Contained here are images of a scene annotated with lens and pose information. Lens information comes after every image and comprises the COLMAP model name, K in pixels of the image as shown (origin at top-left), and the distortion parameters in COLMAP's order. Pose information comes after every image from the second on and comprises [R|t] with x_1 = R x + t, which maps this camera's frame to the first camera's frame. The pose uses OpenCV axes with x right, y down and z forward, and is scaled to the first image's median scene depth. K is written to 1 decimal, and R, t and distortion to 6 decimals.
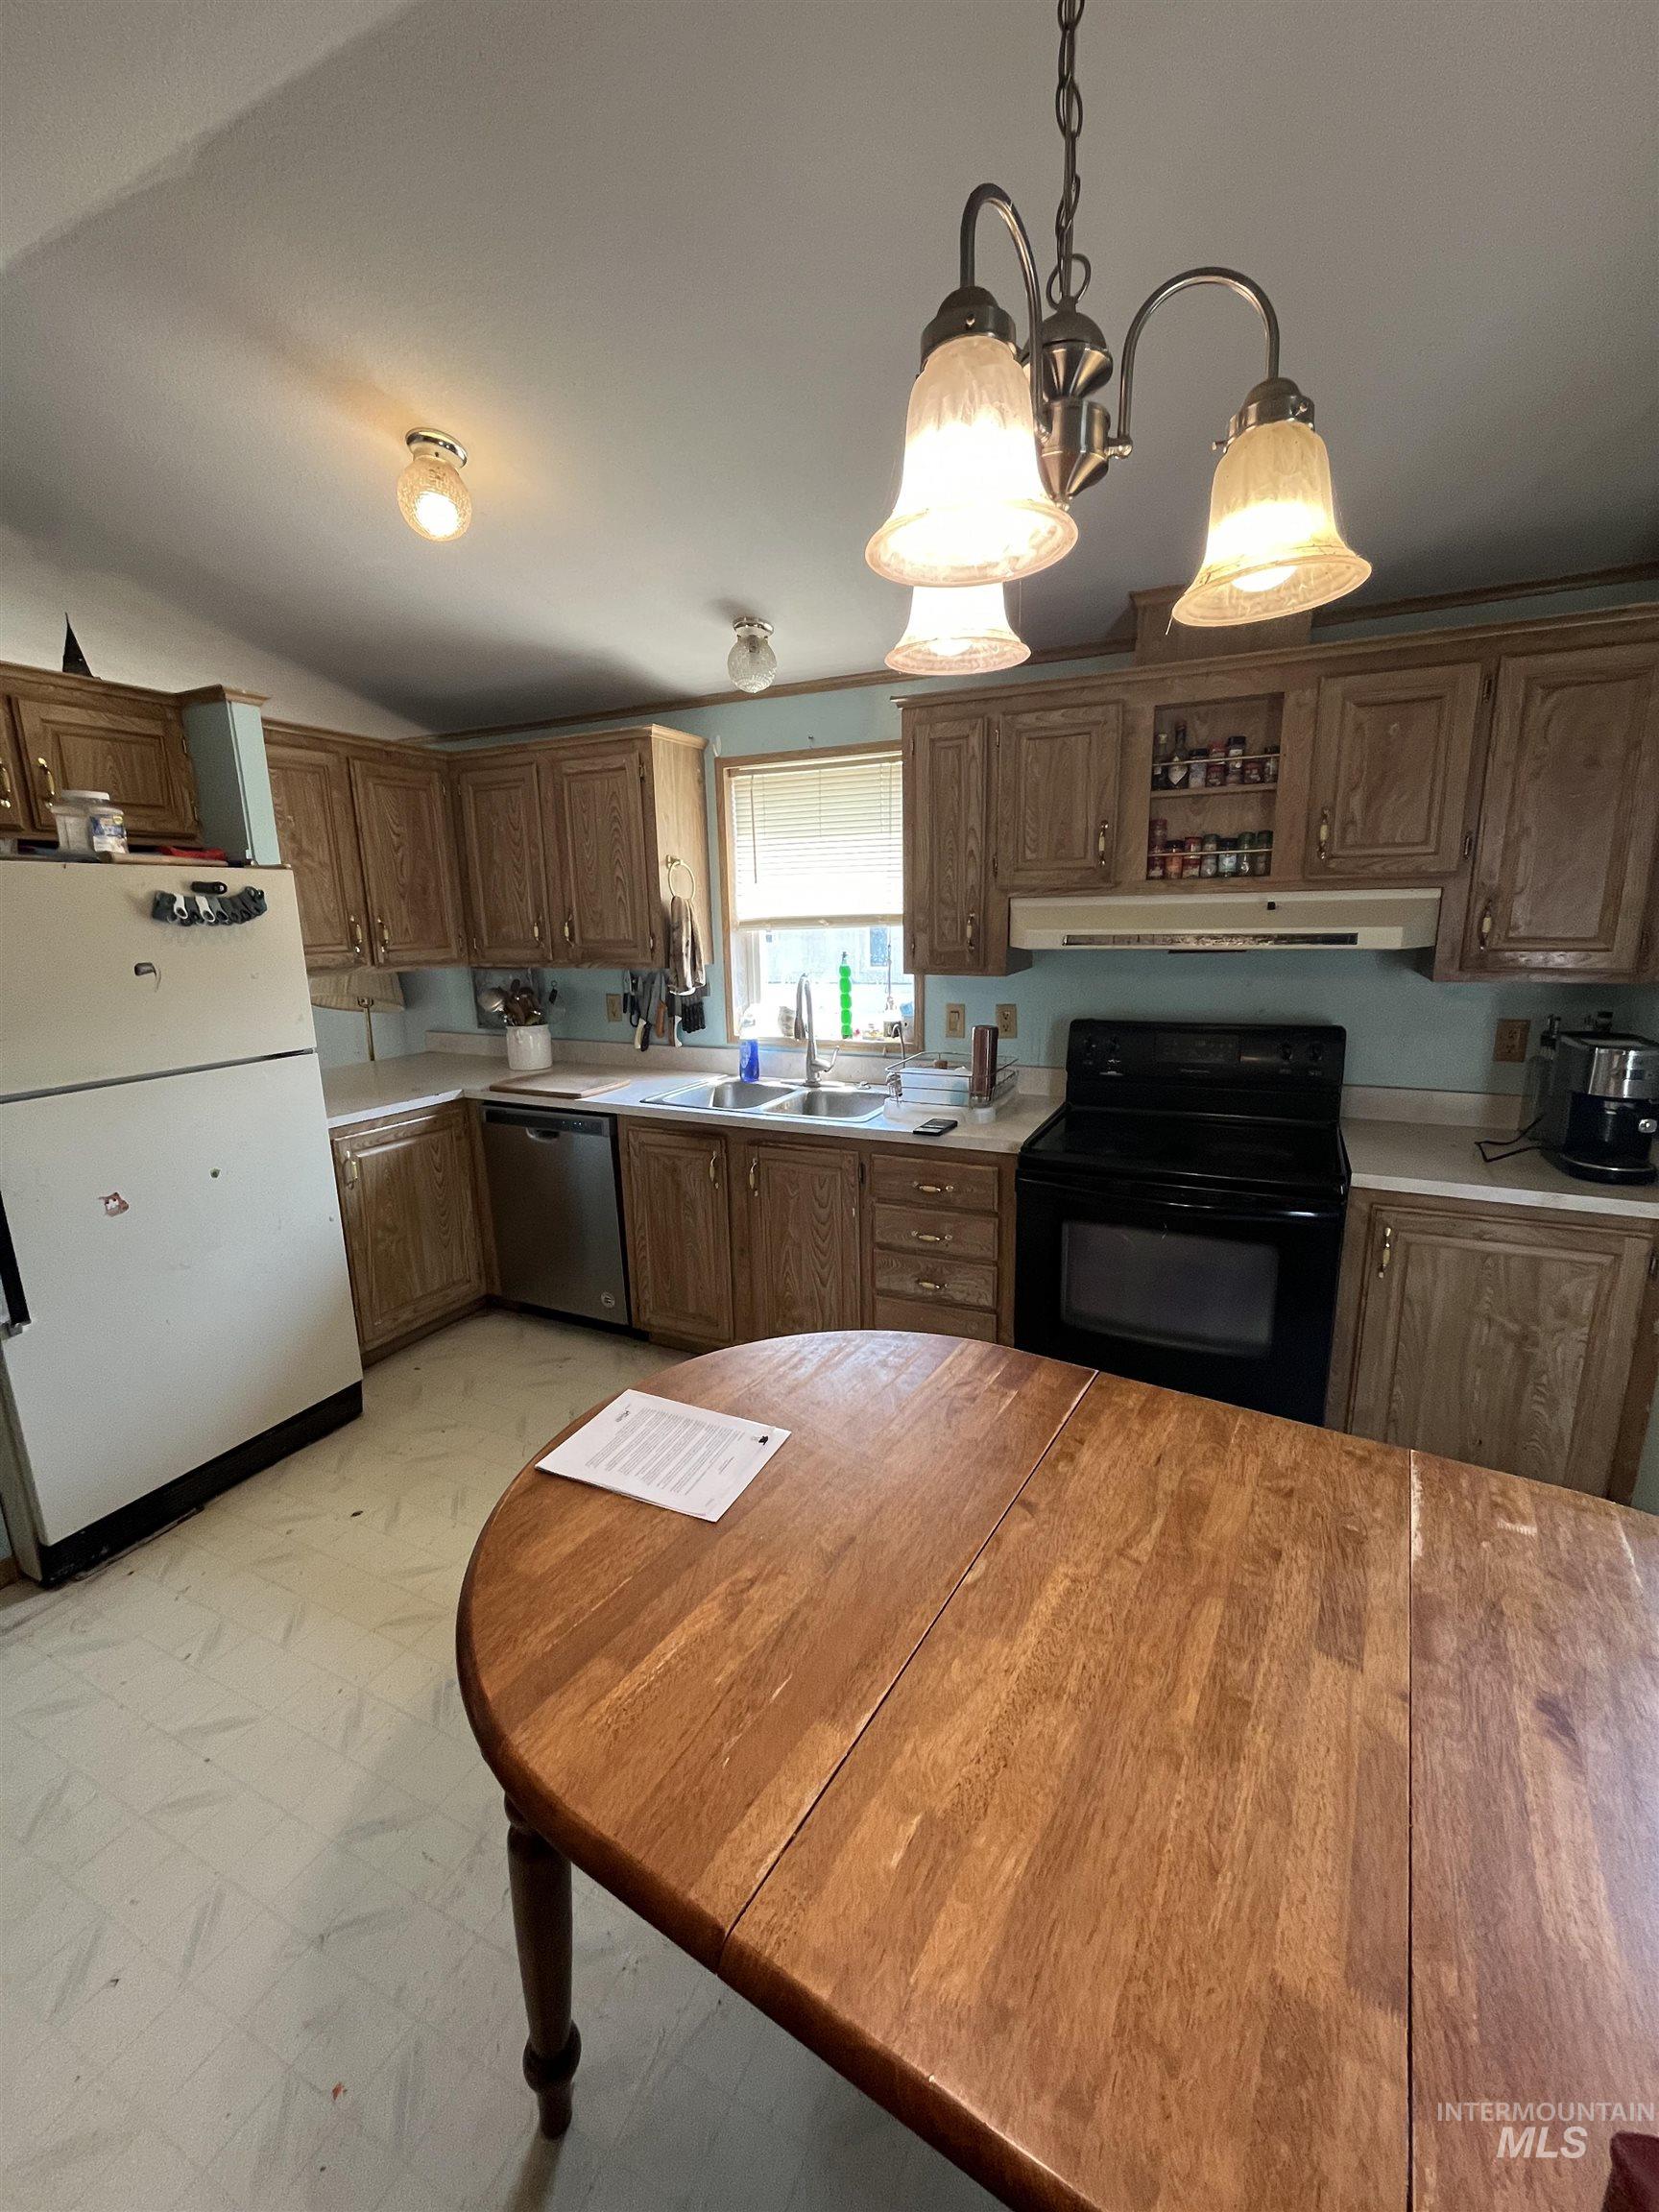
lens RADIAL K [[893.6, 0, 830.2], [0, 893.6, 1106.1], [0, 0, 1]] dist [-0.022909, -0.000051]
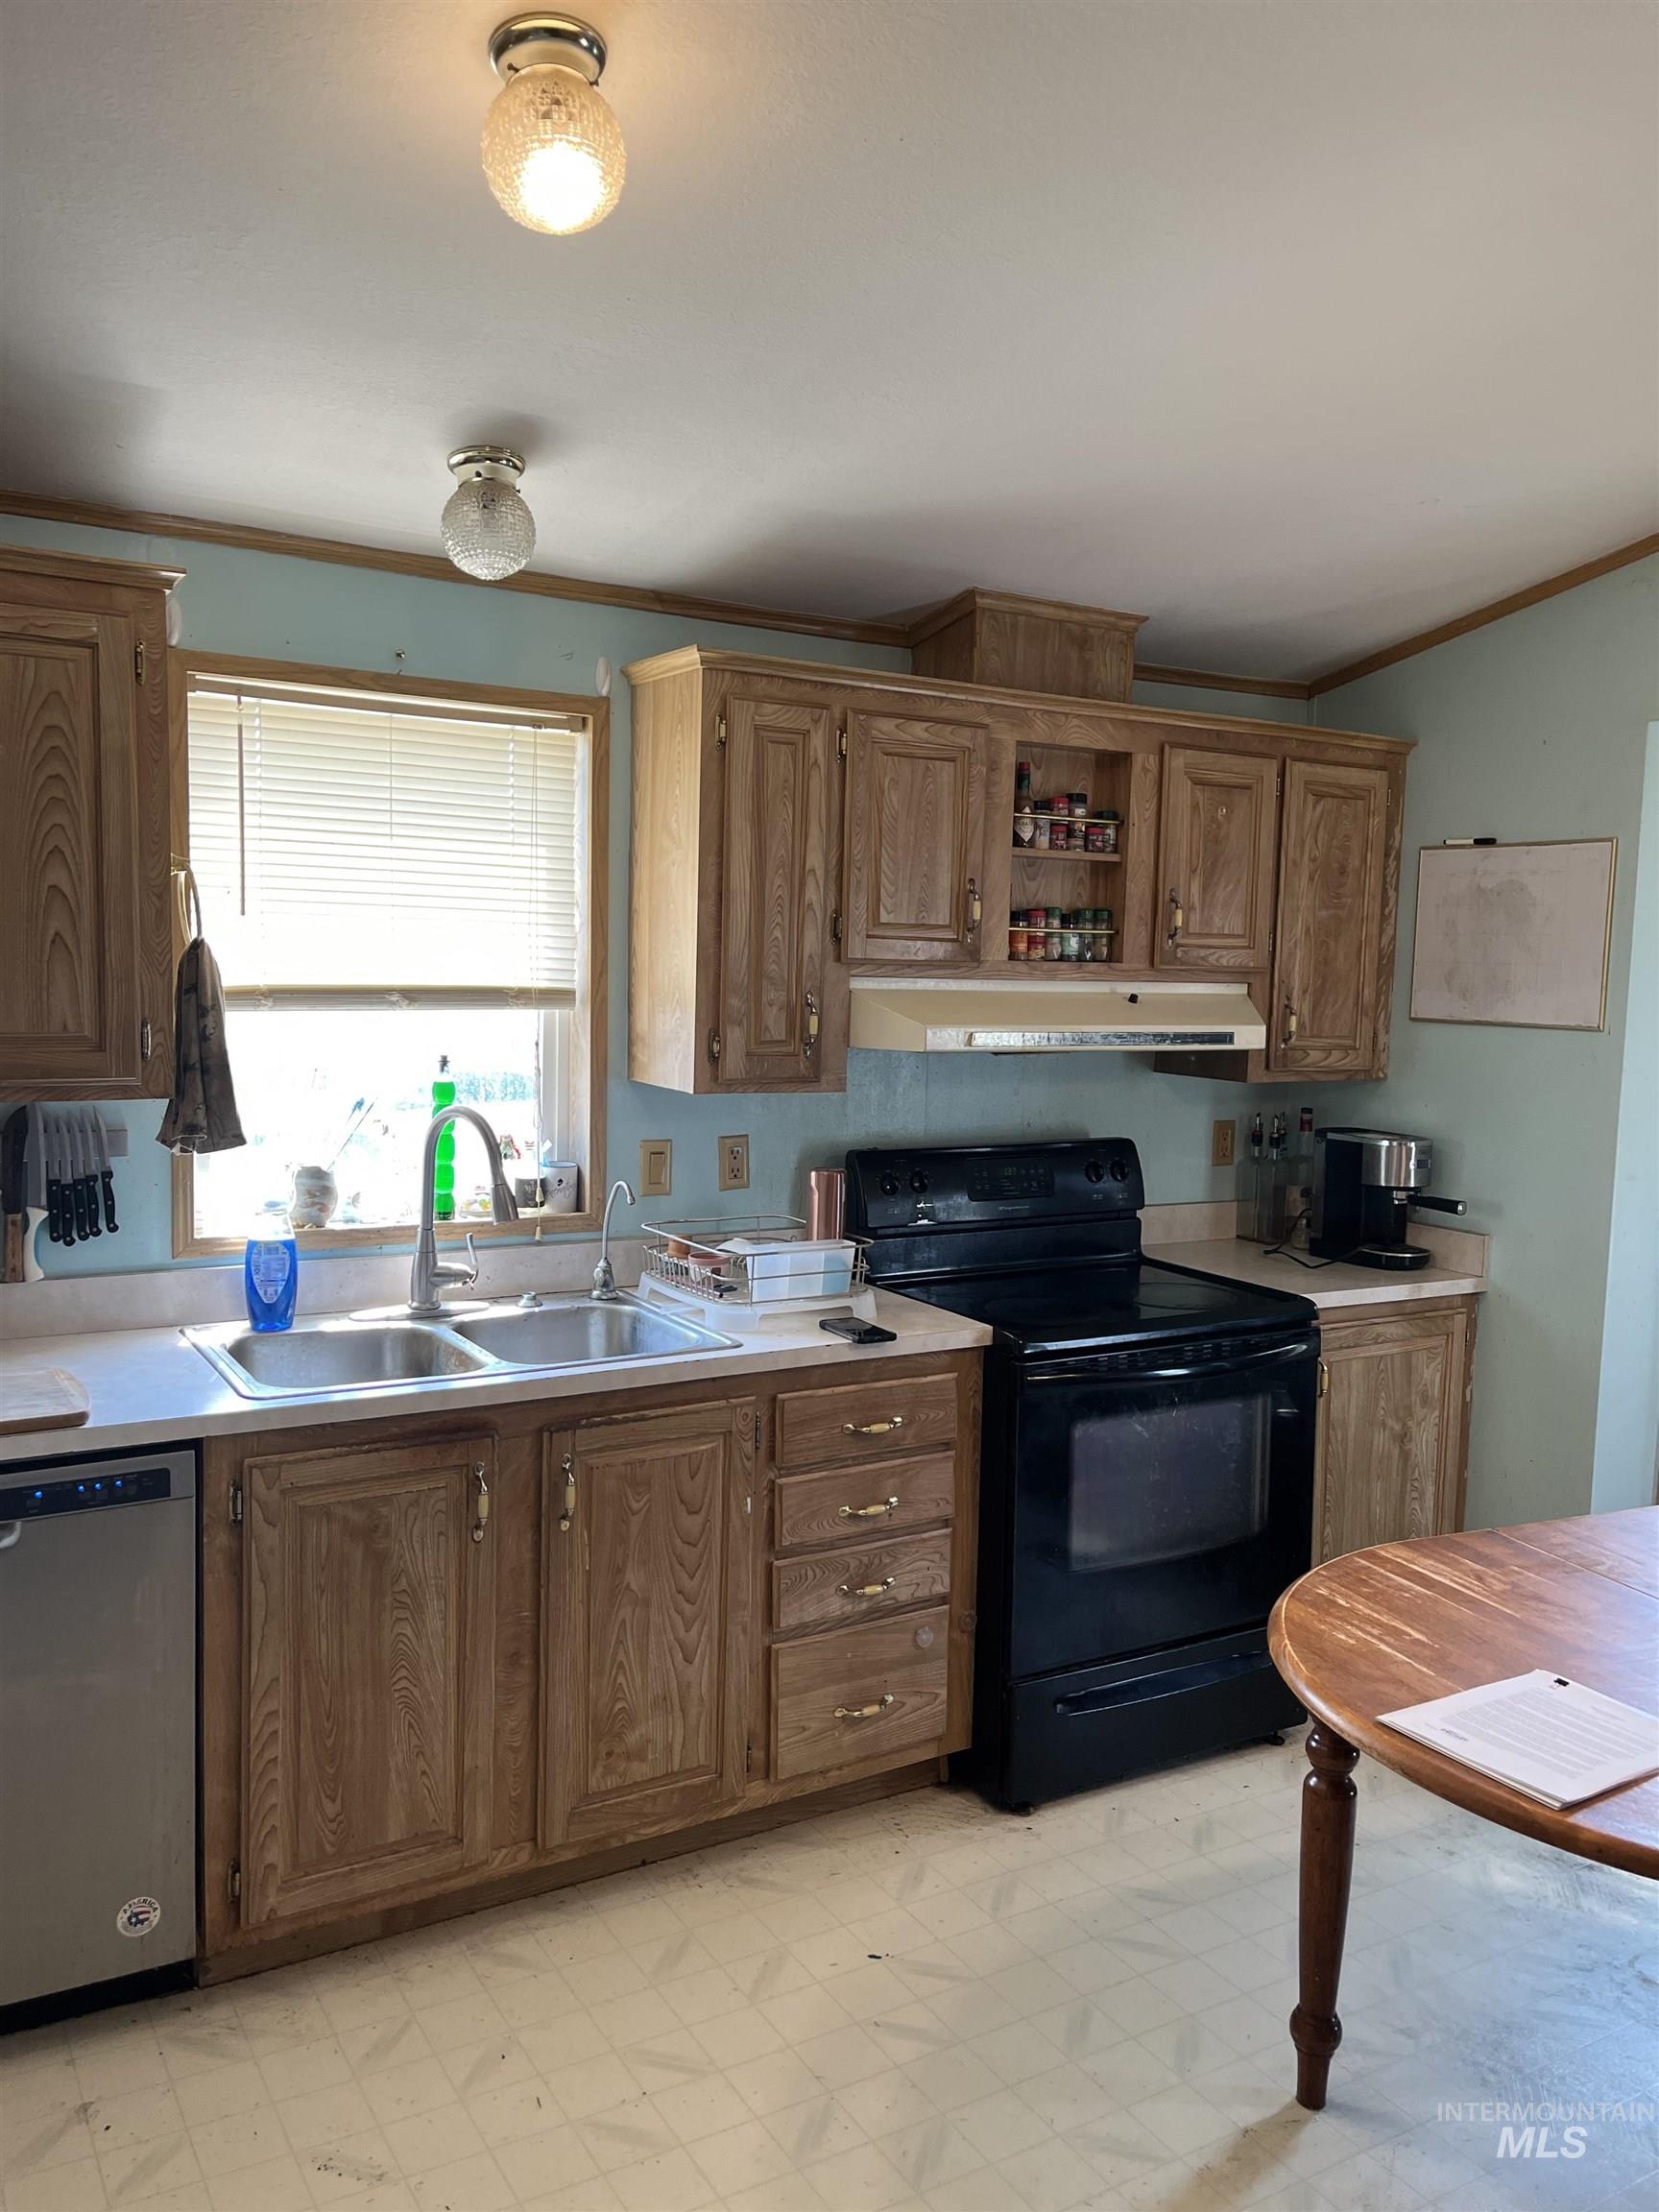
lens RADIAL K [[1679.3, 0, 829.4], [0, 1679.3, 1108.2], [0, 0, 1]] dist [0.014519, -0.014889]
pose [[0.546526, -0.037657, 0.836595, -0.928522], [0.141601, 0.988760, -0.047998, -0.082898], [-0.825384, 0.144695, 0.545715, 0.365087]]
